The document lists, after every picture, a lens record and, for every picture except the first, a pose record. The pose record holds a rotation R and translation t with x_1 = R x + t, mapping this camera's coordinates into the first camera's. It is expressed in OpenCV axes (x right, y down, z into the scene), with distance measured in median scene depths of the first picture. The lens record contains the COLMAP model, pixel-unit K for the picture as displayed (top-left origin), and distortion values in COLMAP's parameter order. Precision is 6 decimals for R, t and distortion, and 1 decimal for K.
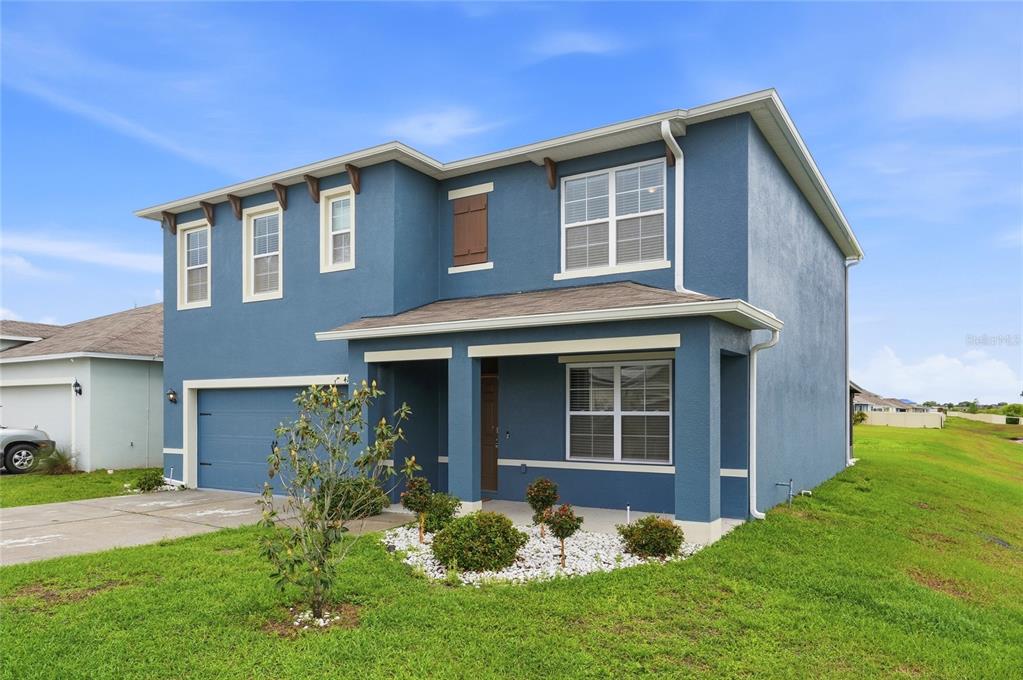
lens RADIAL K [[679.1, 0, 512.0], [0, 679.1, 410.6], [0, 0, 1]] dist [0.002428, 0.000990]
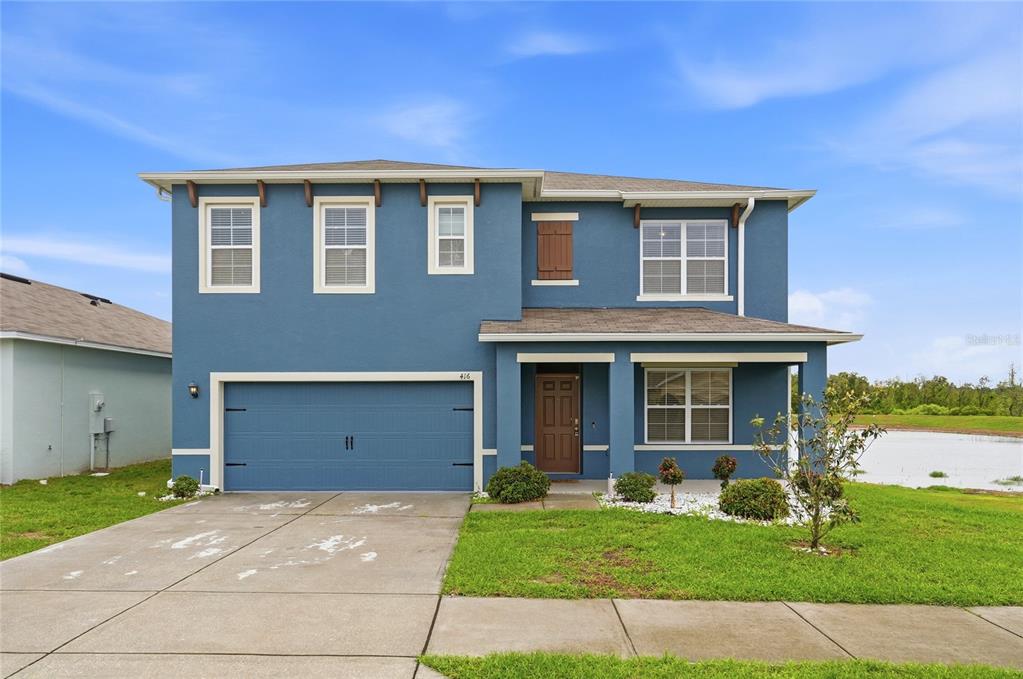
lens RADIAL K [[679.1, 0, 512.0], [0, 679.1, 410.1], [0, 0, 1]] dist [0.002428, 0.000990]
pose [[0.860641, -0.006320, 0.509174, -0.775320], [0.002400, 0.999962, 0.008354, -0.001359], [-0.509207, -0.005968, 0.860623, 0.035752]]
